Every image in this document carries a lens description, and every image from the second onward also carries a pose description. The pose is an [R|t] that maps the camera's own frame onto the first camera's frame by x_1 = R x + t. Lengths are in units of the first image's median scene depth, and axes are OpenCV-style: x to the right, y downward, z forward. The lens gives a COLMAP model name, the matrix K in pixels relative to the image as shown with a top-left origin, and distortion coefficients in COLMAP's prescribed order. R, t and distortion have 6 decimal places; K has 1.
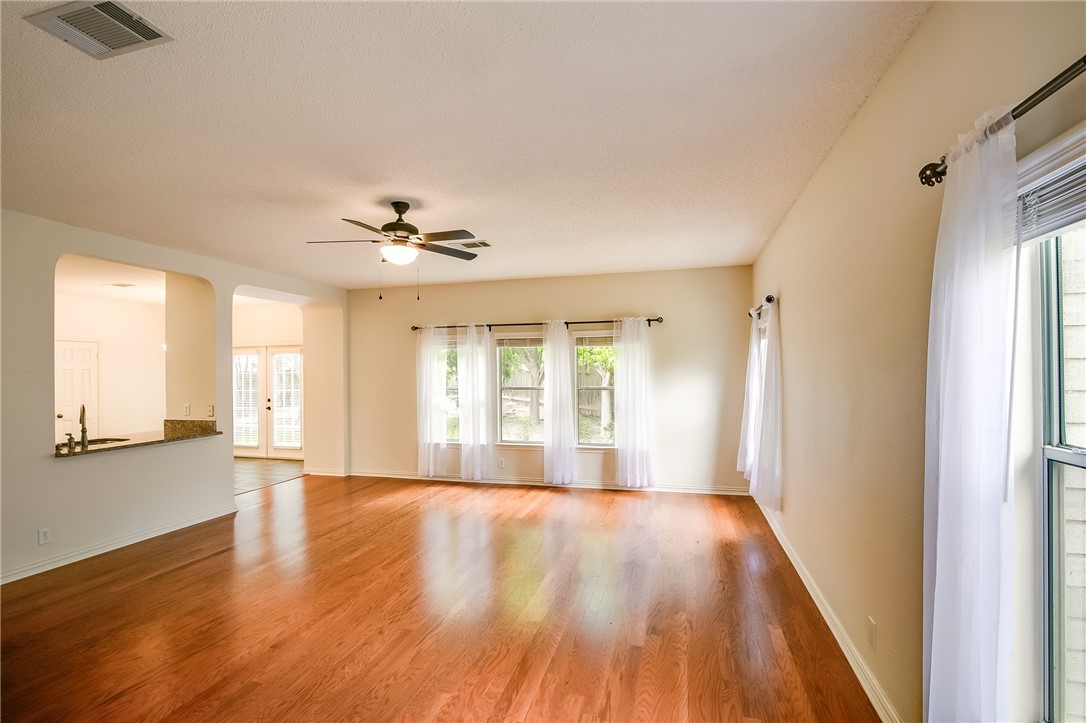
lens RADIAL K [[516.3, 0, 536.8], [0, 516.3, 366.7], [0, 0, 1]] dist [-0.027492, 0.000116]
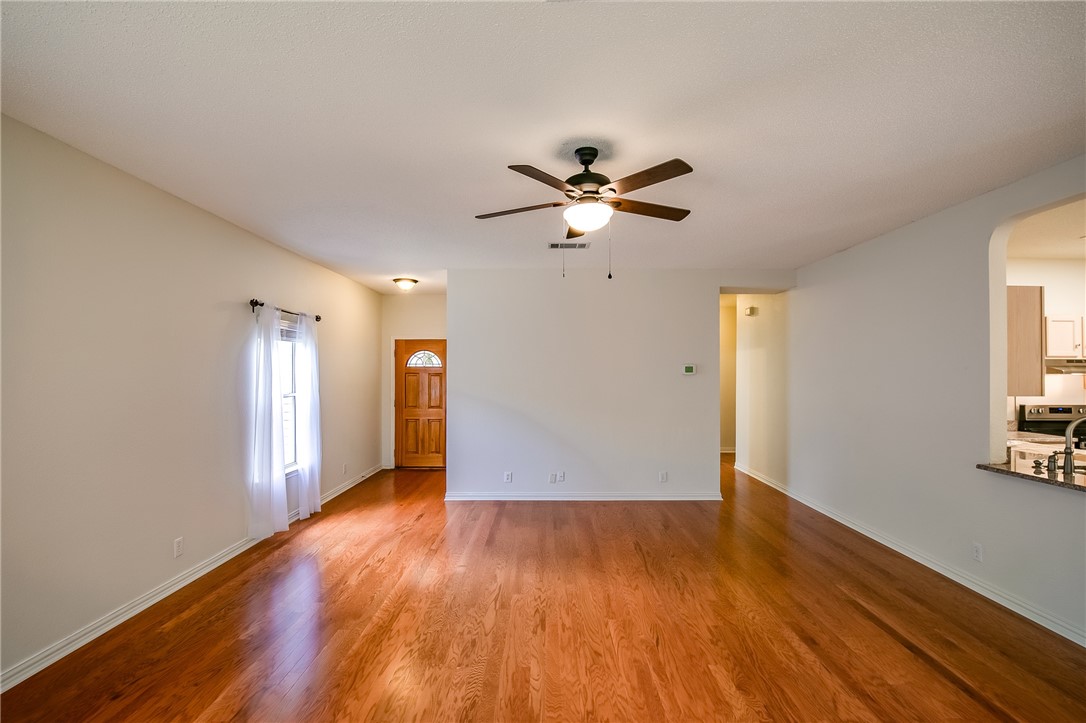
lens RADIAL K [[503.0, 0, 543.8], [0, 503.0, 367.1], [0, 0, 1]] dist [-0.028467, 0.000437]
pose [[-0.964736, 0.007805, -0.263104, -0.004798], [0.011947, 0.999829, -0.014149, 0.006650], [0.262949, -0.016793, -0.964664, 0.992530]]
